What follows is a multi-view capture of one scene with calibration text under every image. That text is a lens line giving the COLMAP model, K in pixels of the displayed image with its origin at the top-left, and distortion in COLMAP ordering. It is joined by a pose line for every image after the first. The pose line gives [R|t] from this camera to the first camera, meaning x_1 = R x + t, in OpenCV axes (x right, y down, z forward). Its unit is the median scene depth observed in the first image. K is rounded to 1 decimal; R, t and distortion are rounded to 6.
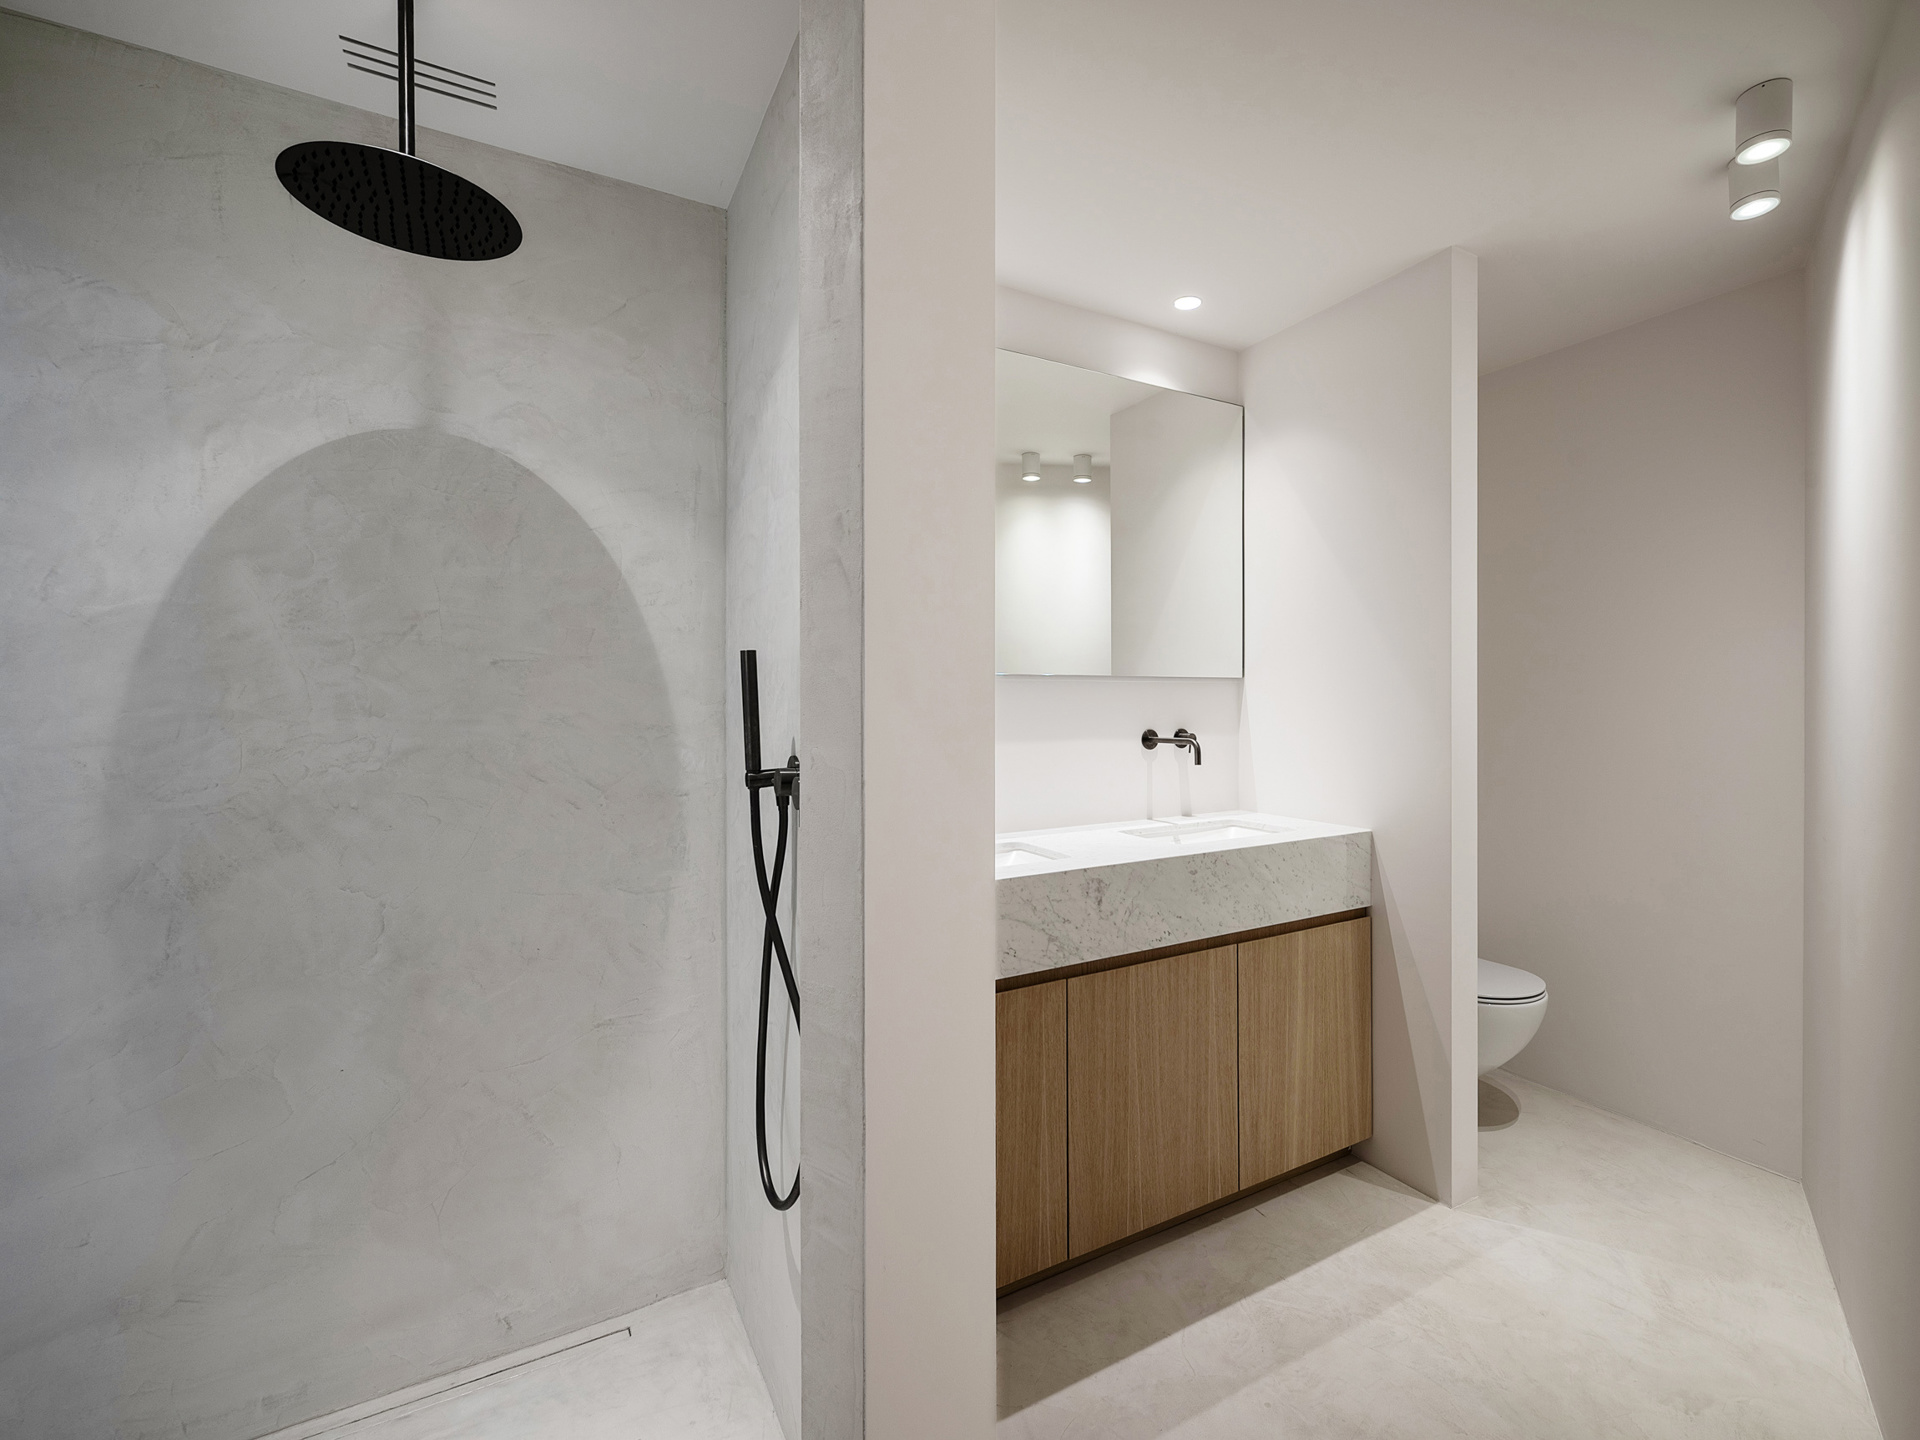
lens RADIAL K [[845.4, 0, 968.0], [0, 845.4, 706.3], [0, 0, 1]] dist [0.002393, 0.000250]
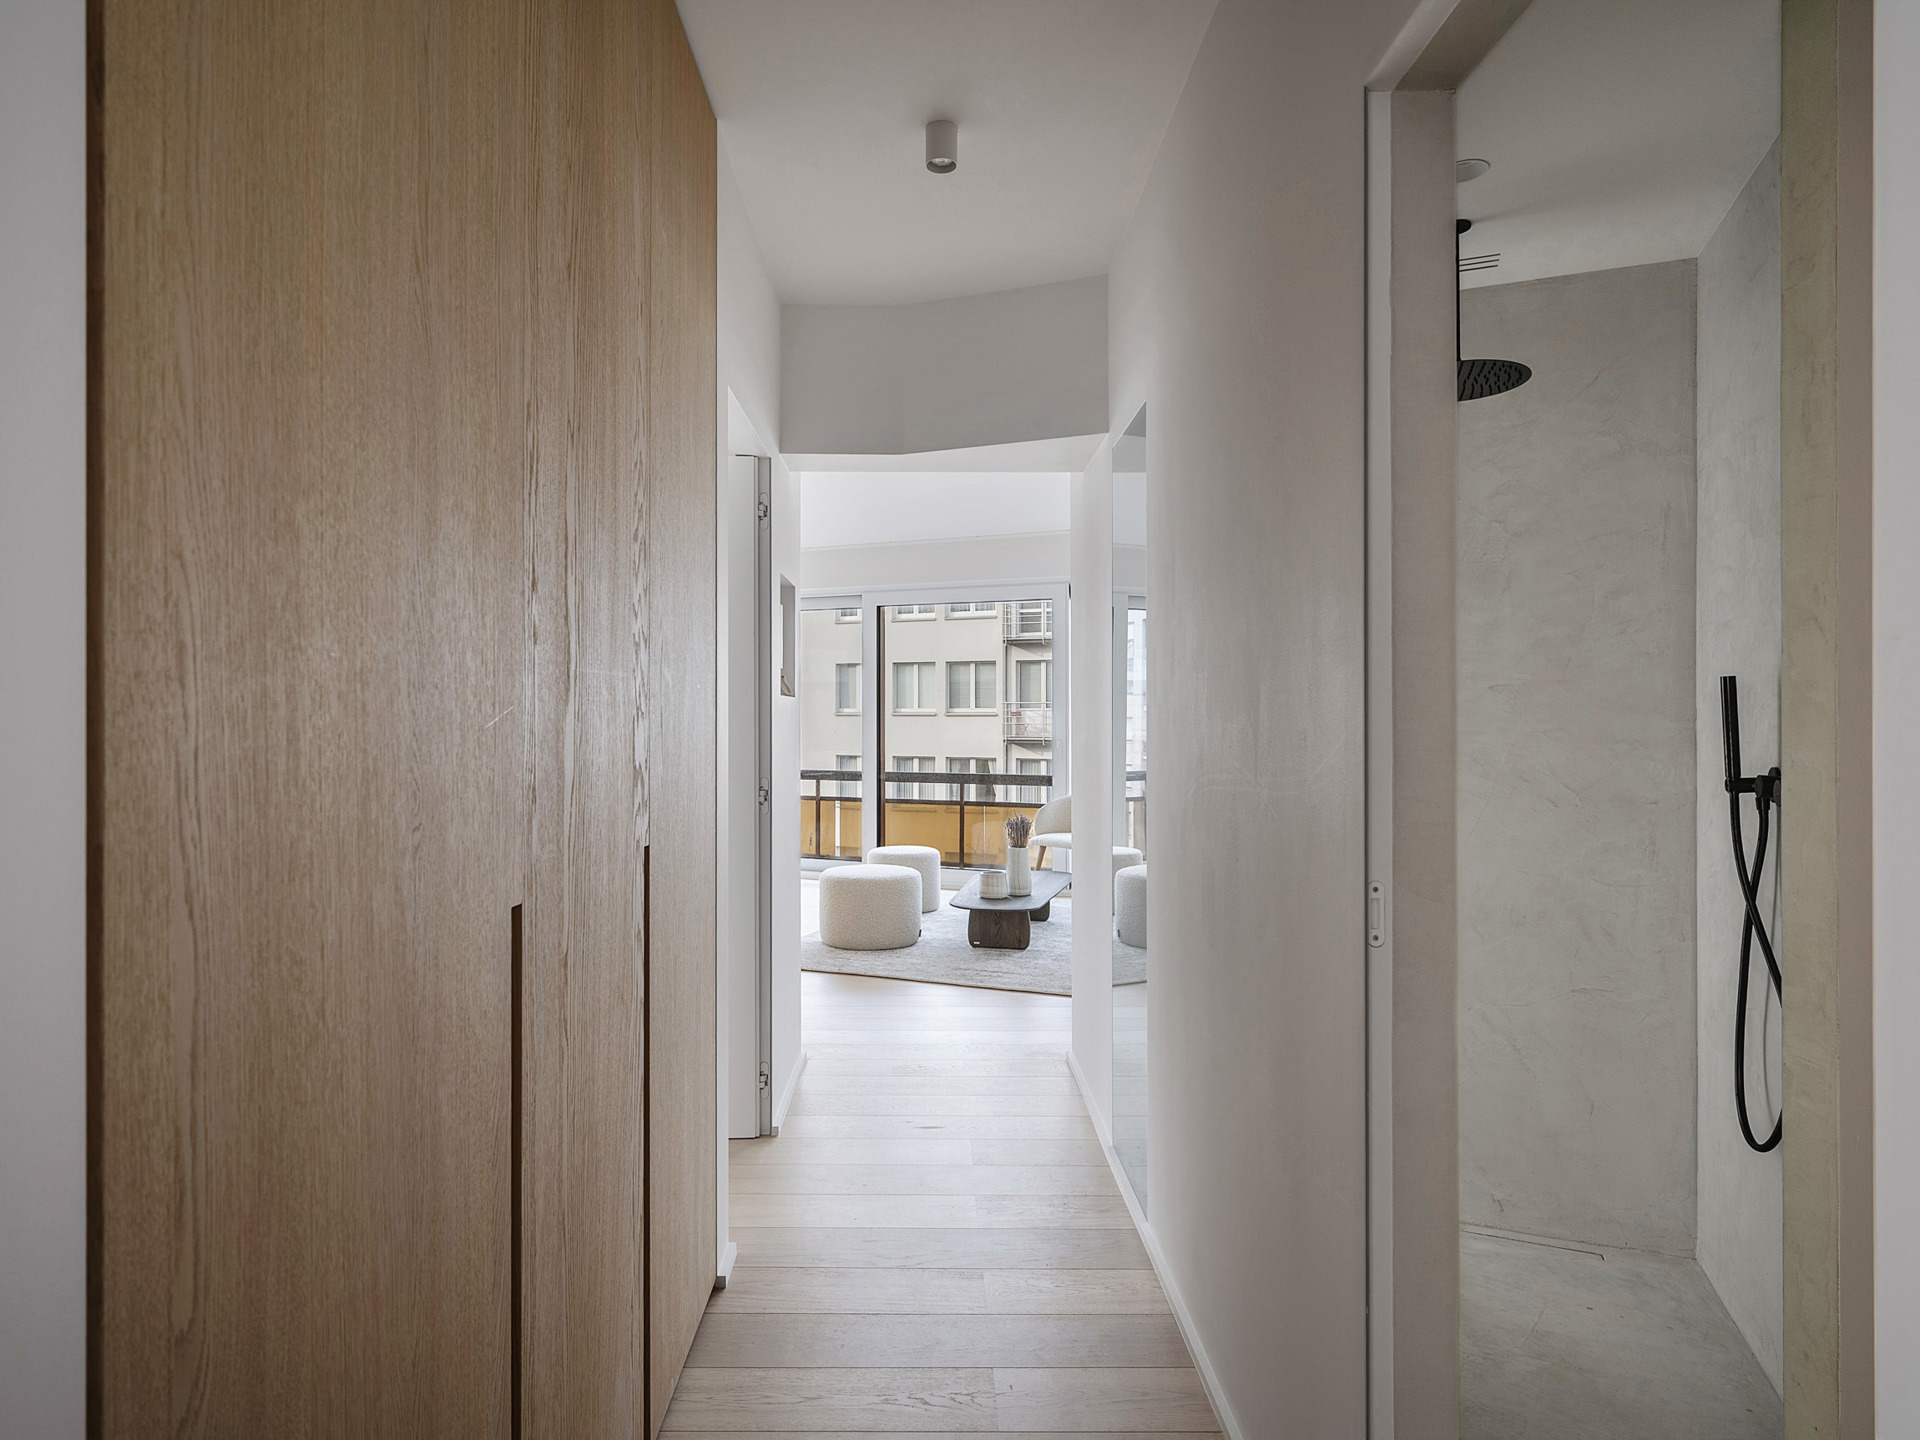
lens RADIAL K [[1096.0, 0, 955.5], [0, 1096.0, 707.0], [0, 0, 1]] dist [-0.006791, -0.000452]
pose [[0.663830, -0.003082, -0.747877, 0.150223], [-0.007917, 0.999907, -0.011148, 0.002866], [0.747842, 0.013322, 0.663743, -0.748269]]
